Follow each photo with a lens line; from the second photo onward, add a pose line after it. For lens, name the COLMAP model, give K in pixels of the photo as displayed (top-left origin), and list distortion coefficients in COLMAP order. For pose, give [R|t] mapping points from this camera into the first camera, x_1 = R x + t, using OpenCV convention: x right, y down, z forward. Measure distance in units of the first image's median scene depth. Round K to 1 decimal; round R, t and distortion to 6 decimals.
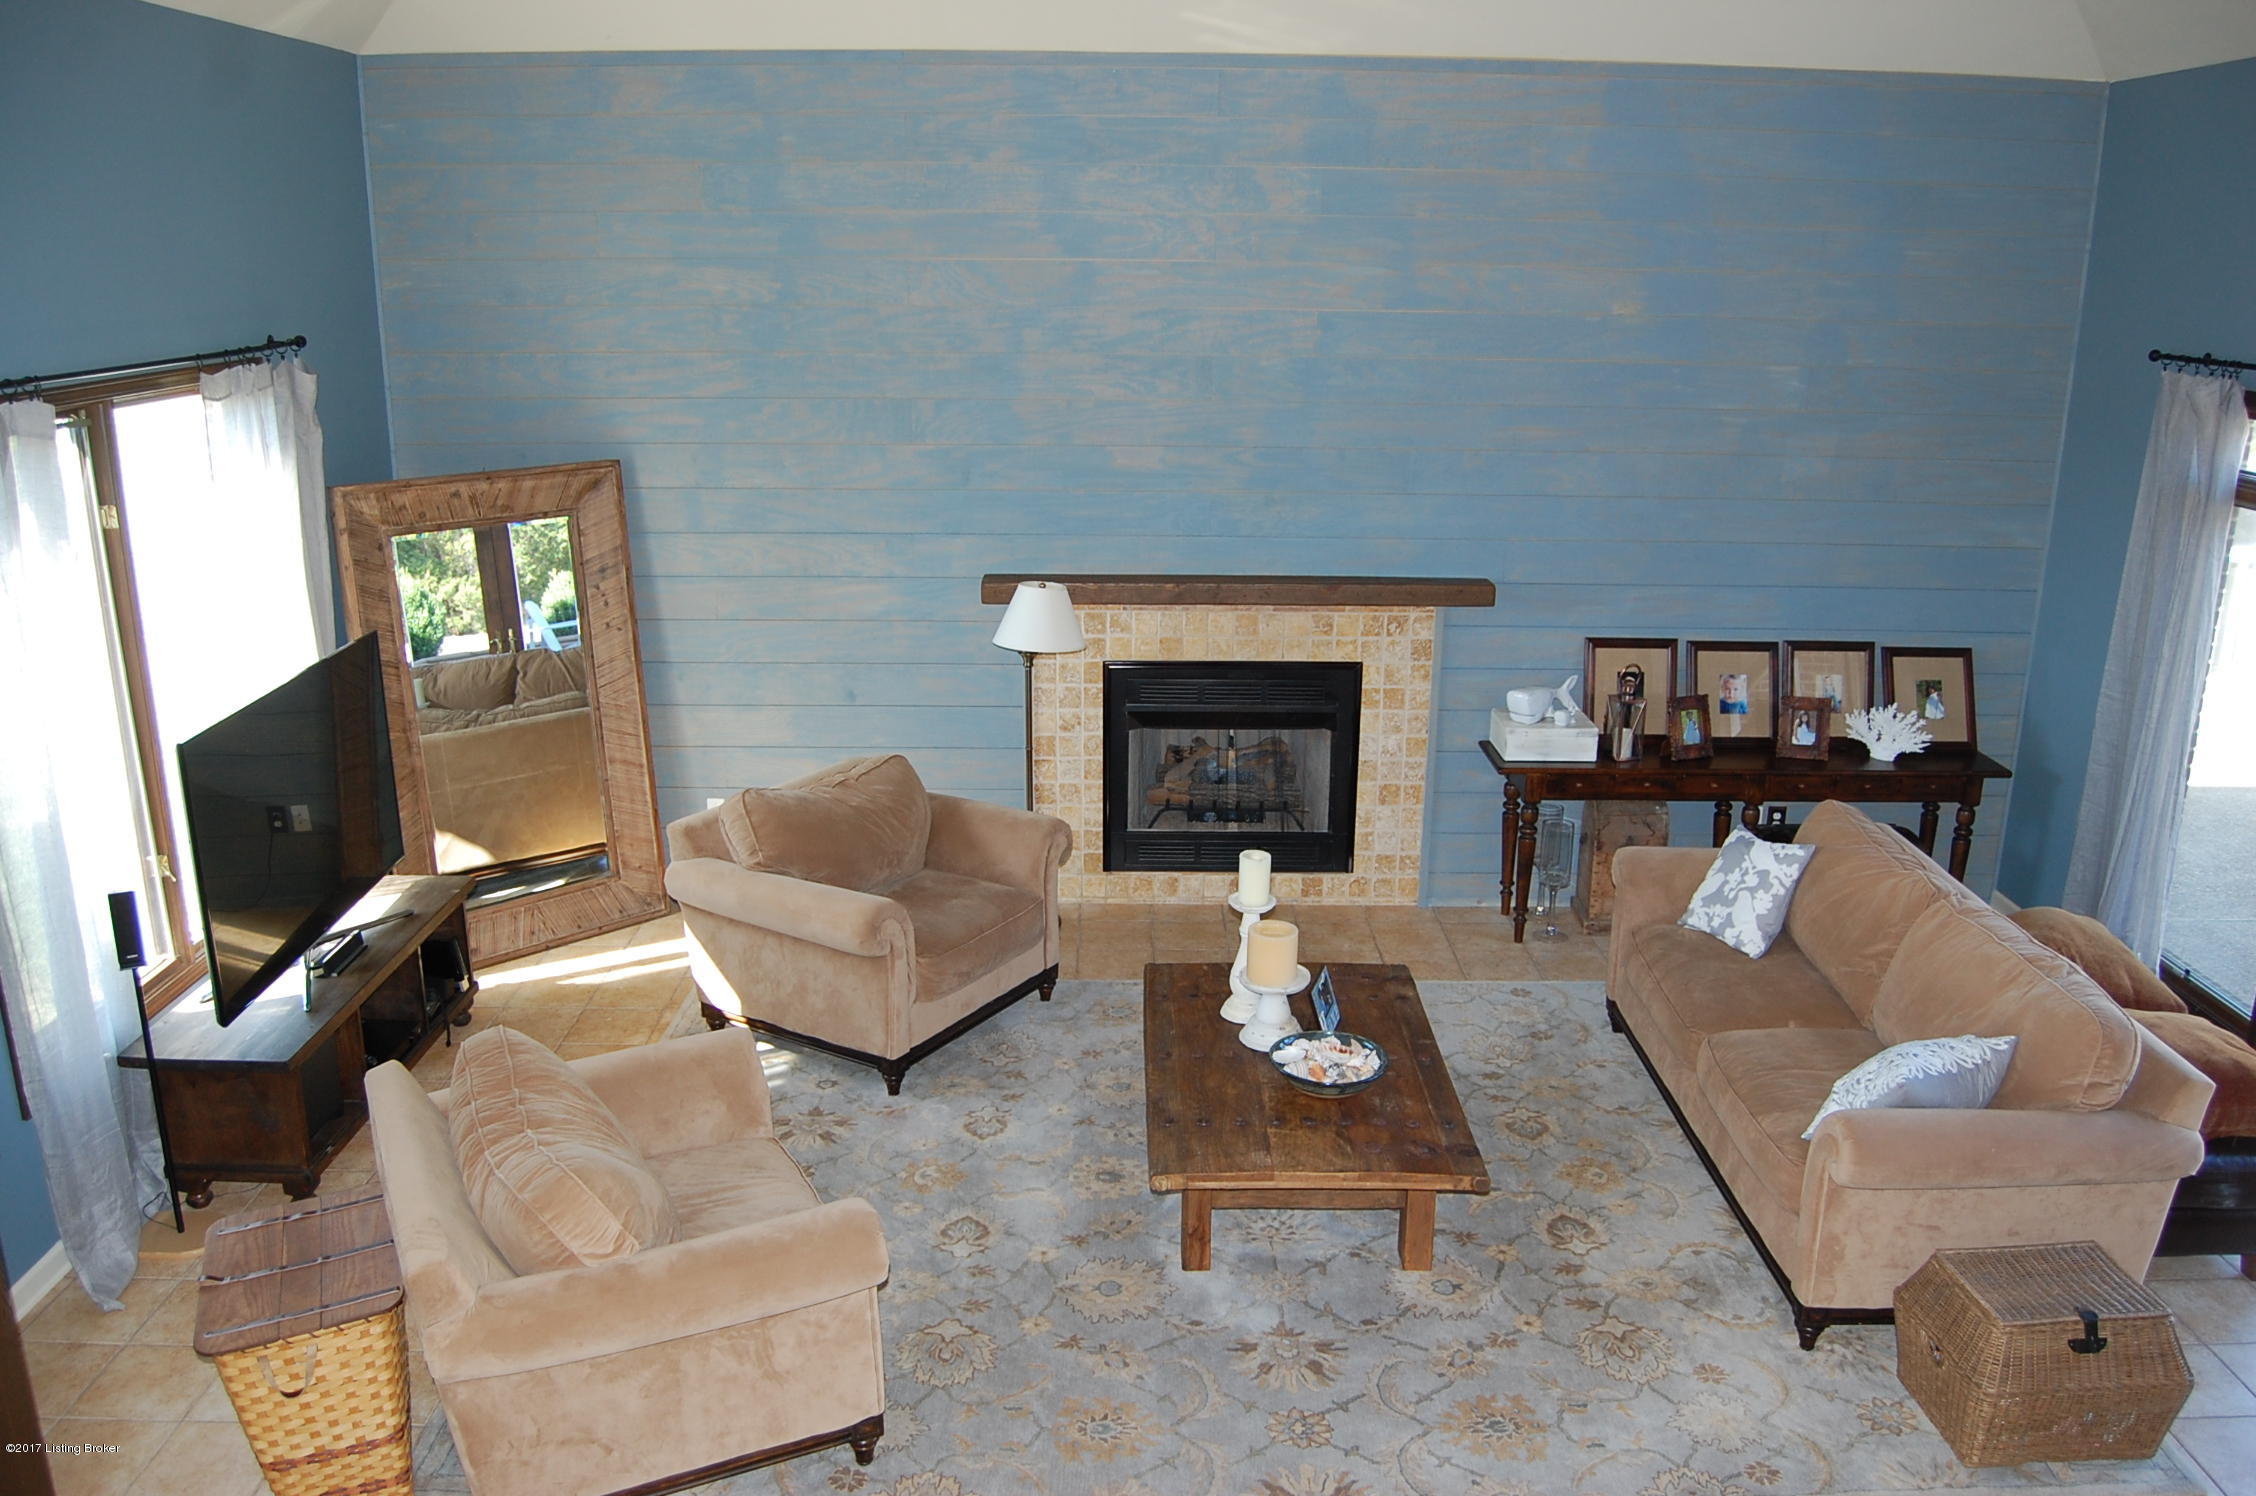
lens RADIAL K [[1770.0, 0, 1128.0], [0, 1770.0, 757.4], [0, 0, 1]] dist [-0.089409, 0.035683]
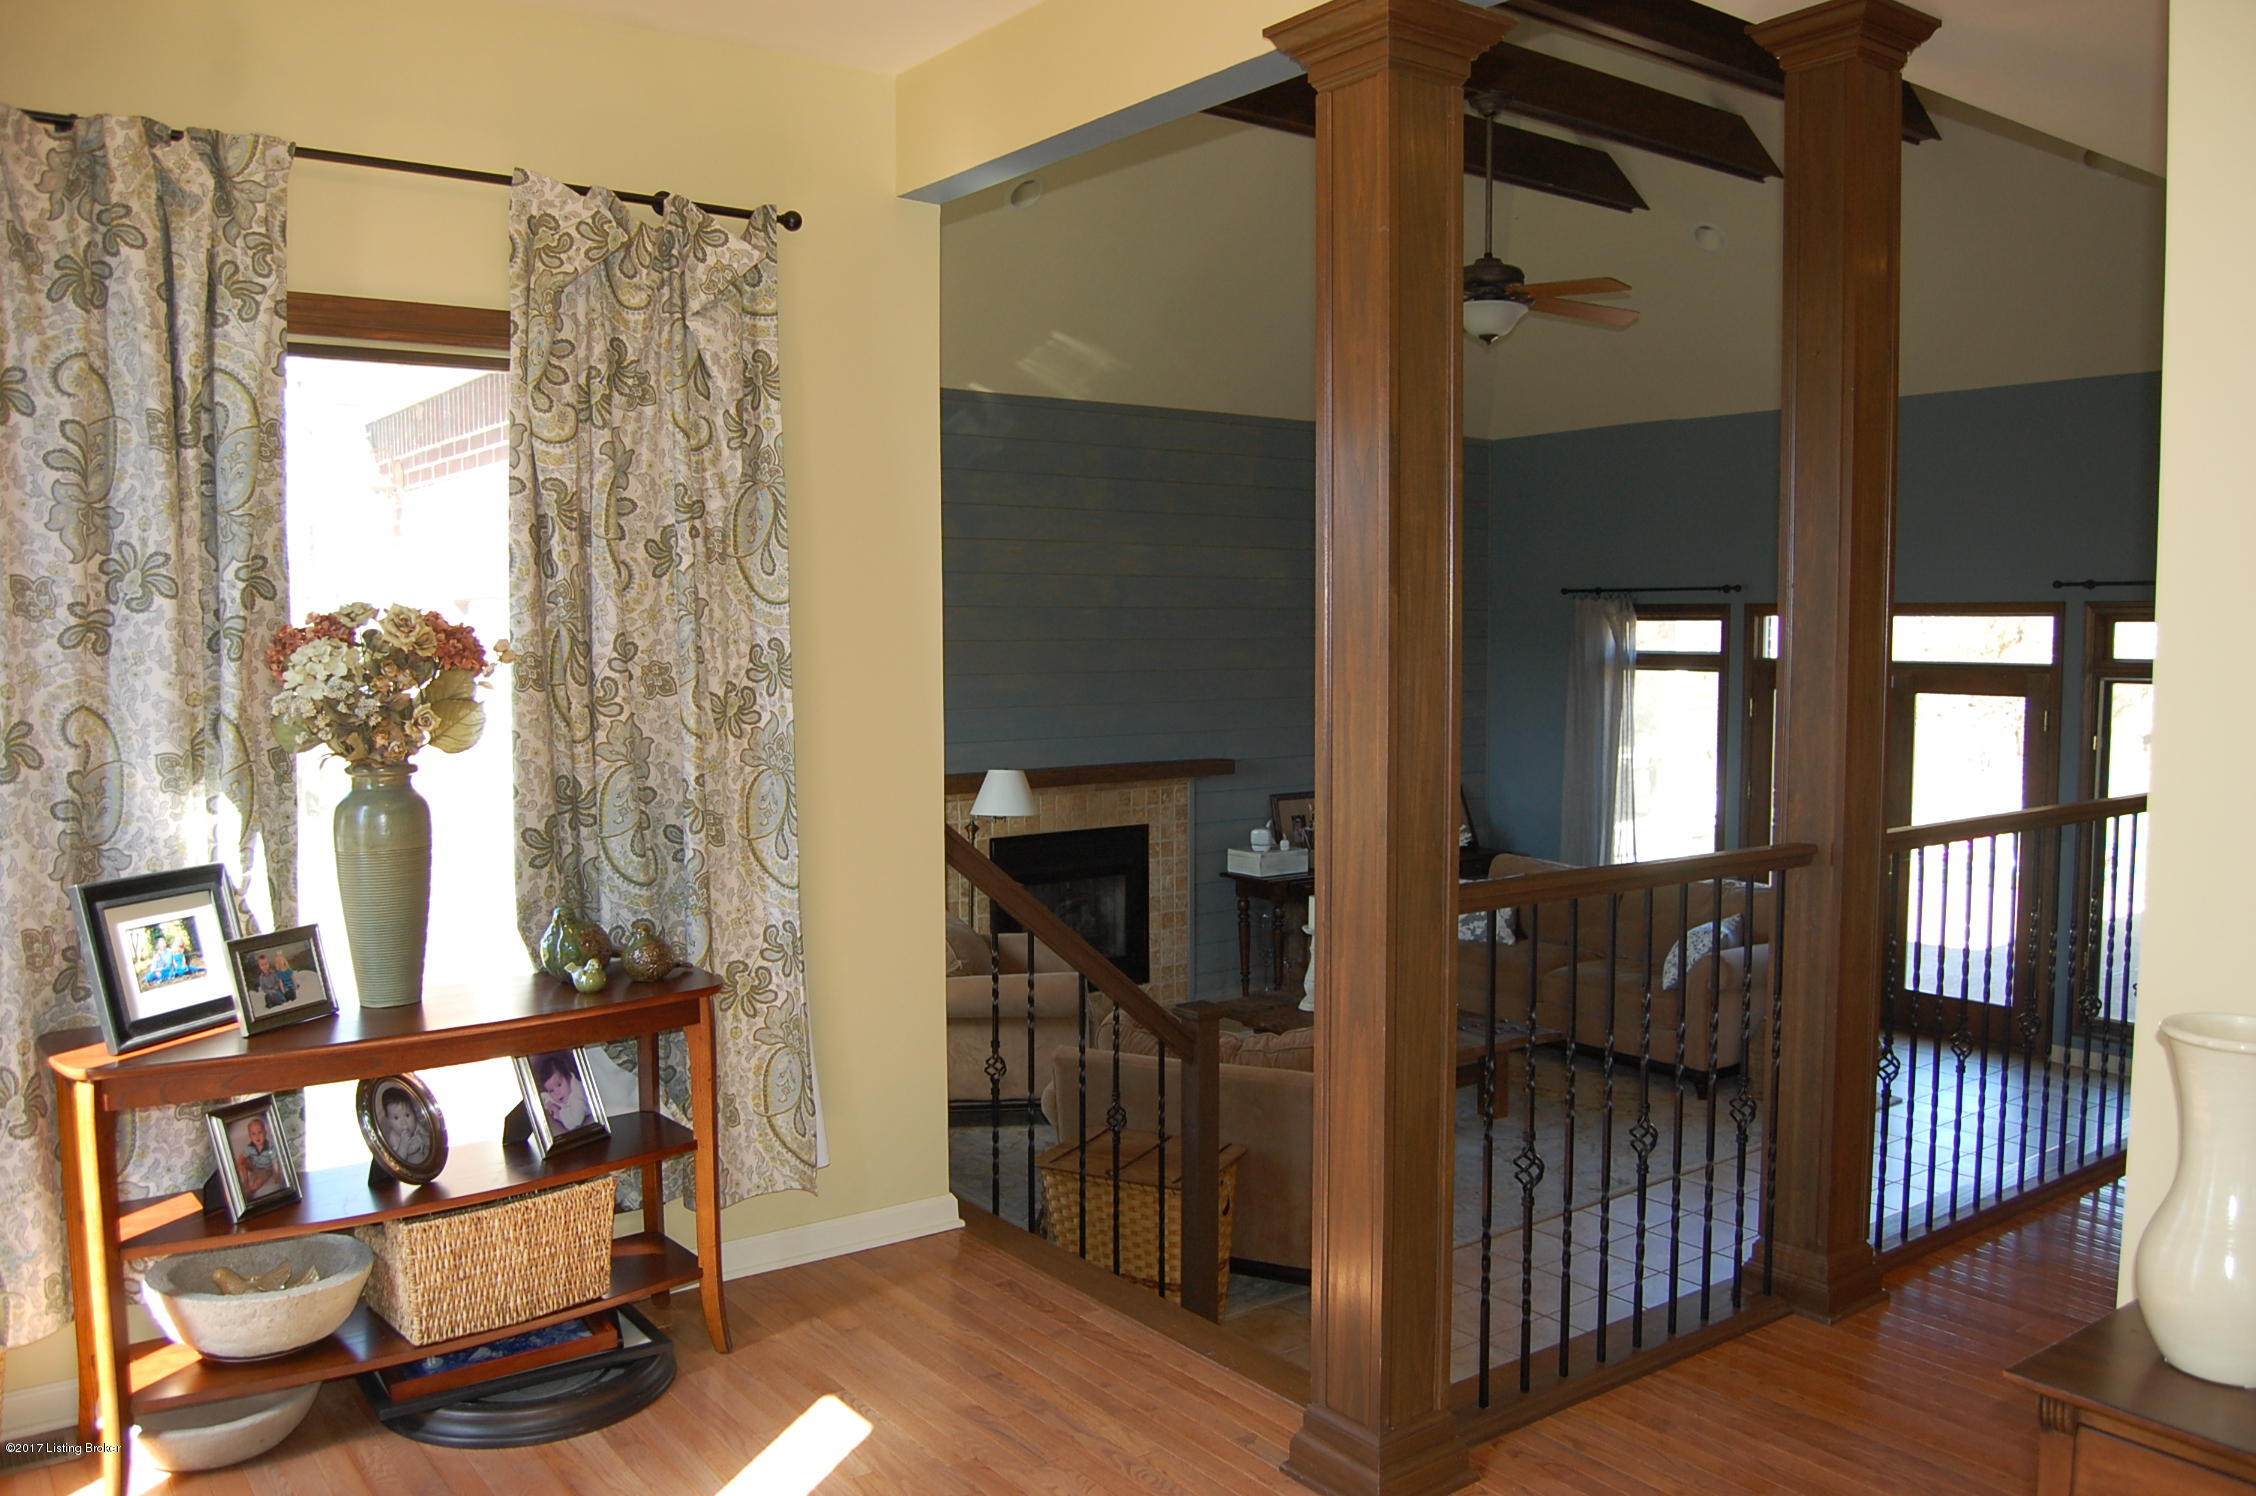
lens RADIAL K [[1770.0, 0, 1135.7], [0, 1770.0, 745.7], [0, 0, 1]] dist [-0.089409, 0.035683]
pose [[0.819198, -0.055612, 0.570808, -0.665767], [0.173235, 0.972790, -0.153845, 0.098357], [-0.546721, 0.224913, 0.806542, -0.133843]]
